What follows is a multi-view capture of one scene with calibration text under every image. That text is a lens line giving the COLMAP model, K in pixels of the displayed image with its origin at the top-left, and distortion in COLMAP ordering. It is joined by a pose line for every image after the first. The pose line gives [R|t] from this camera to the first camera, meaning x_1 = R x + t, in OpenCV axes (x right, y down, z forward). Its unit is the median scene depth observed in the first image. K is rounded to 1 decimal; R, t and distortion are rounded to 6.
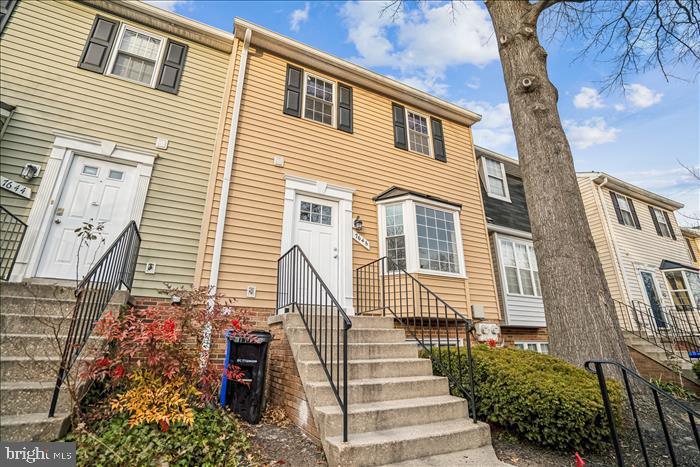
lens RADIAL K [[333.7, 0, 350.0], [0, 333.7, 233.5], [0, 0, 1]] dist [-0.062113, 0.027389]
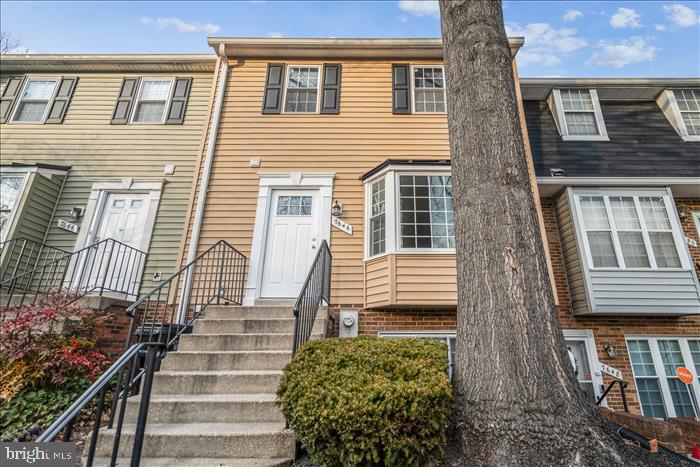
lens RADIAL K [[343.0, 0, 350.0], [0, 343.0, 233.5], [0, 0, 1]] dist [0.001448, 0.000237]
pose [[0.895489, -0.141792, -0.421894, 0.478203], [0.144498, 0.989170, -0.025741, 0.073413], [0.420975, -0.037912, 0.906280, 0.155781]]
